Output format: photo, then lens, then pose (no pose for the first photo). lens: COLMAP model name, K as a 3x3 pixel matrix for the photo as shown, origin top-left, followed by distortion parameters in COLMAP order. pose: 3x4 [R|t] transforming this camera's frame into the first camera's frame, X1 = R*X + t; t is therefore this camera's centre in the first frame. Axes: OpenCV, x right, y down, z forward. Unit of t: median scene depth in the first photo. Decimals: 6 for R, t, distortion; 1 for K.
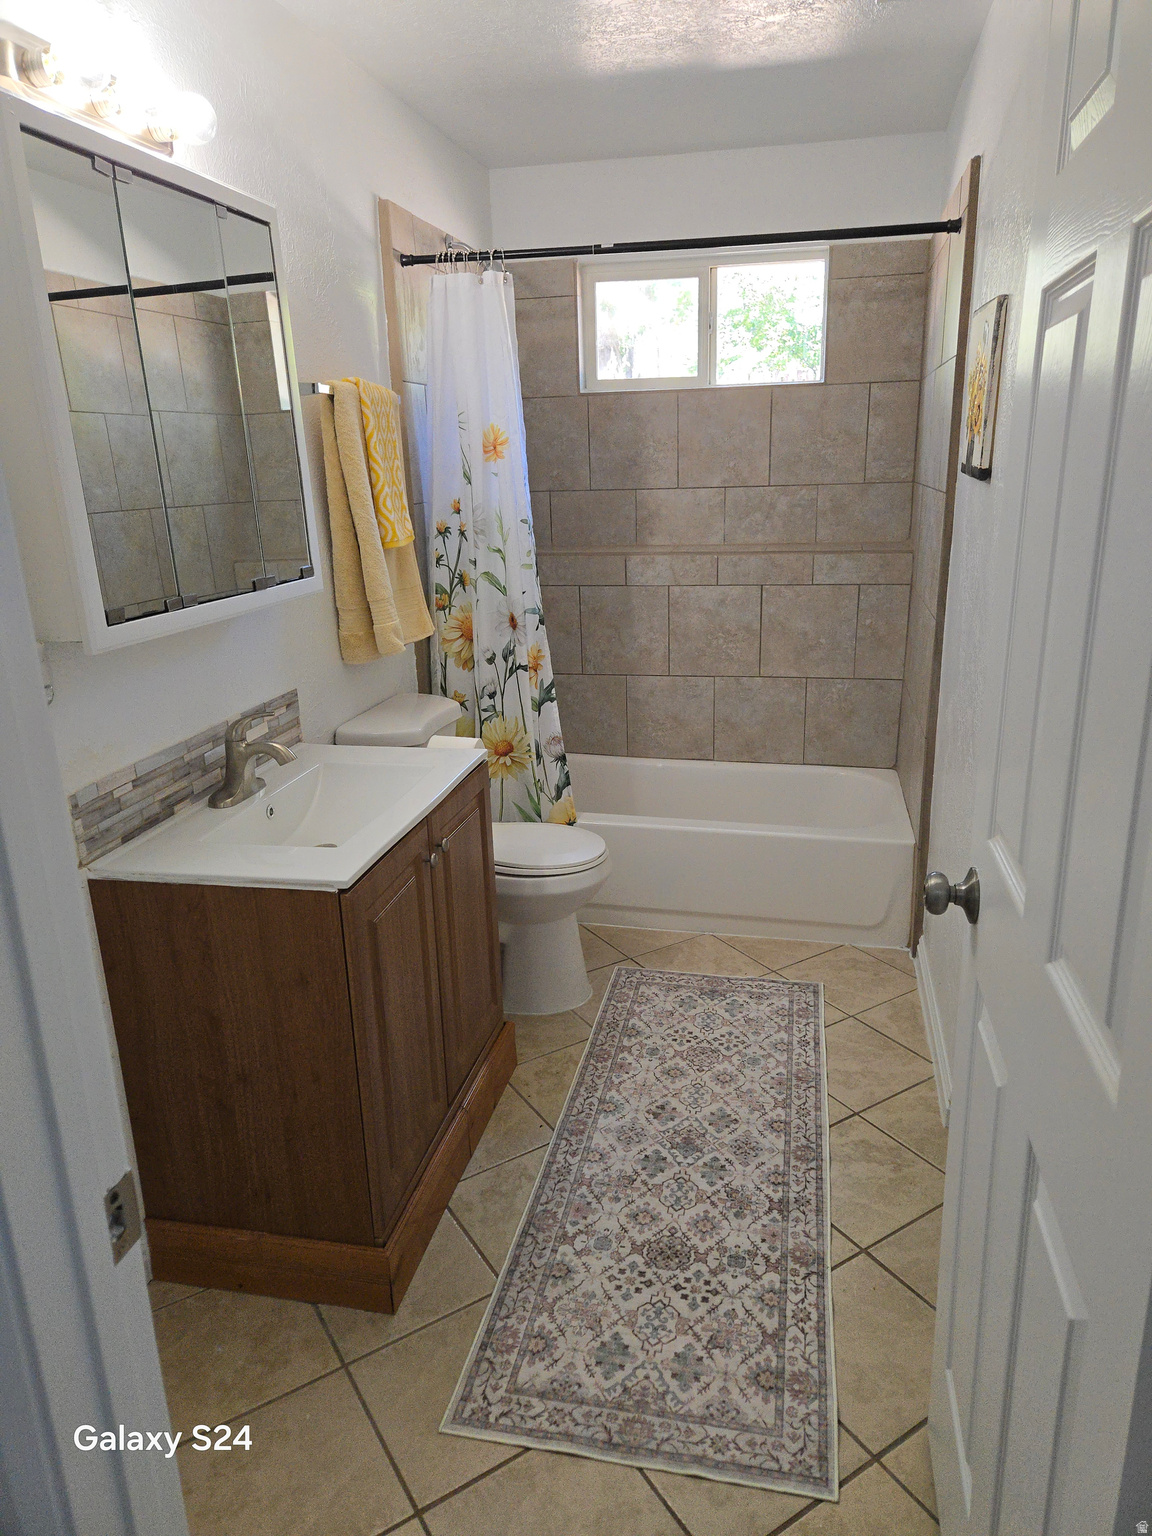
lens RADIAL K [[1028.9, 0, 576.0], [0, 1028.9, 768.0], [0, 0, 1]] dist [0.098020, -0.065124]
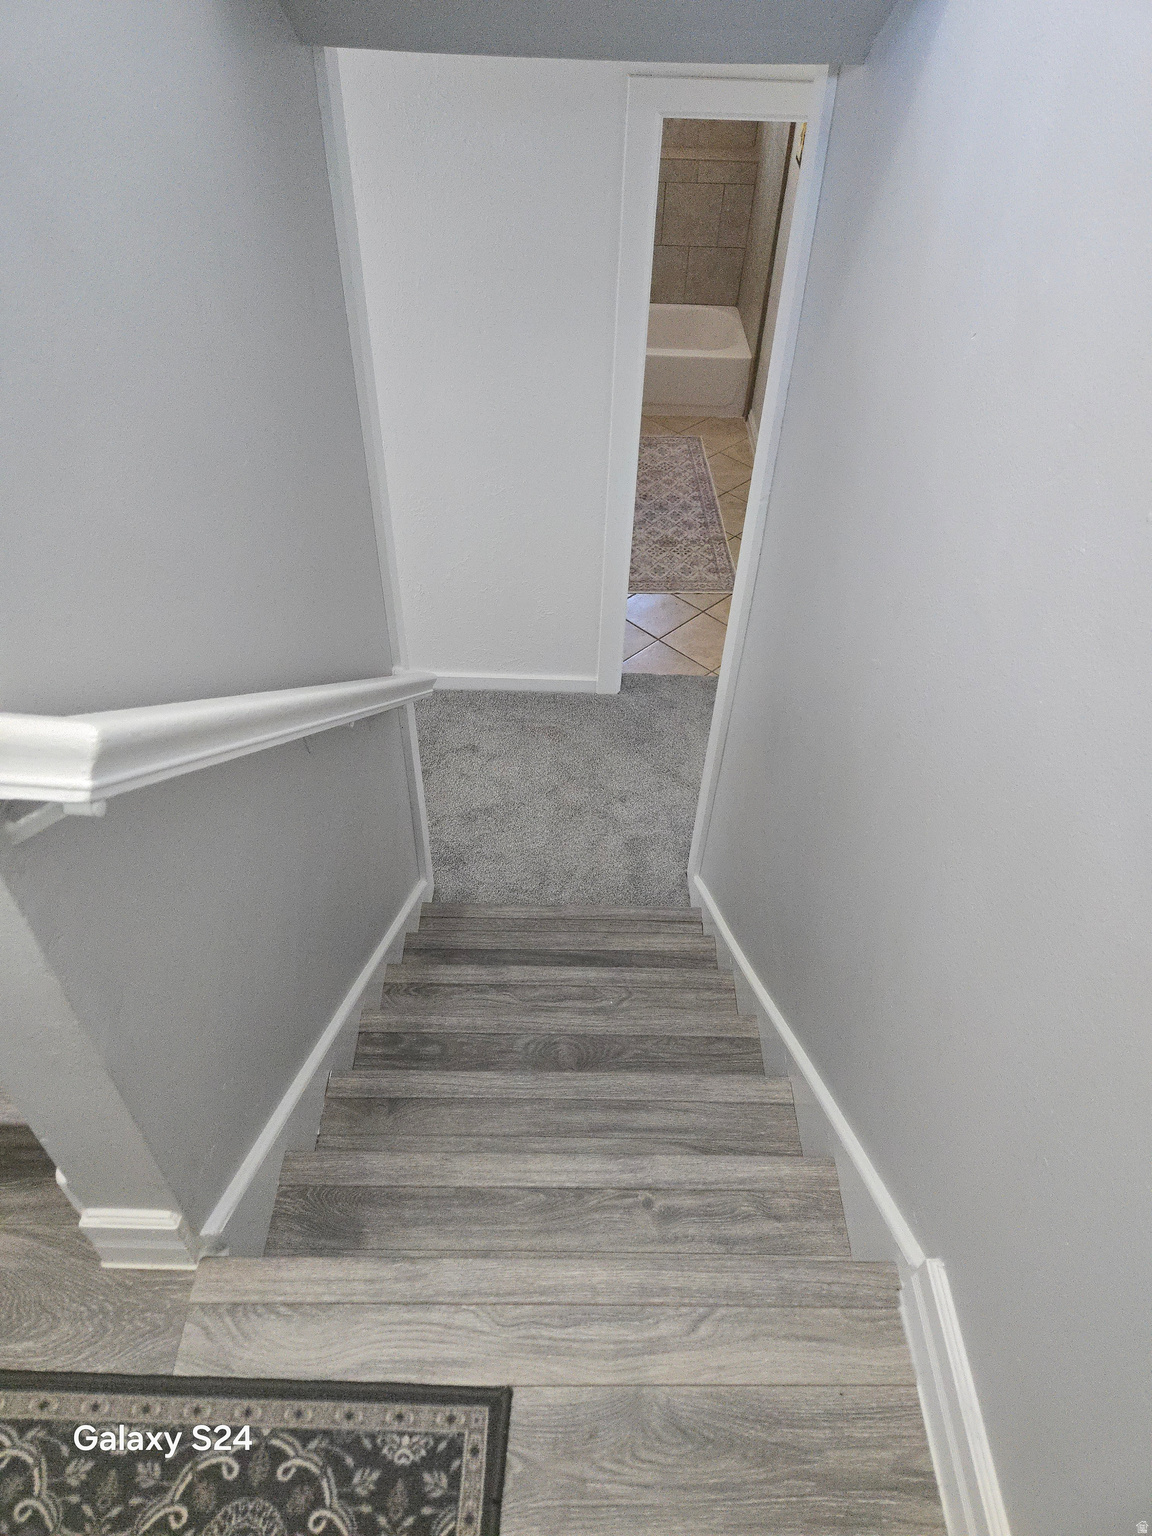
lens RADIAL K [[1028.9, 0, 576.0], [0, 1028.9, 768.0], [0, 0, 1]] dist [0.098020, -0.065124]
pose [[0.967940, -0.128210, 0.215997, -0.657315], [0.015910, 0.889489, 0.456679, -0.179244], [-0.250678, -0.438601, 0.863012, -1.204357]]
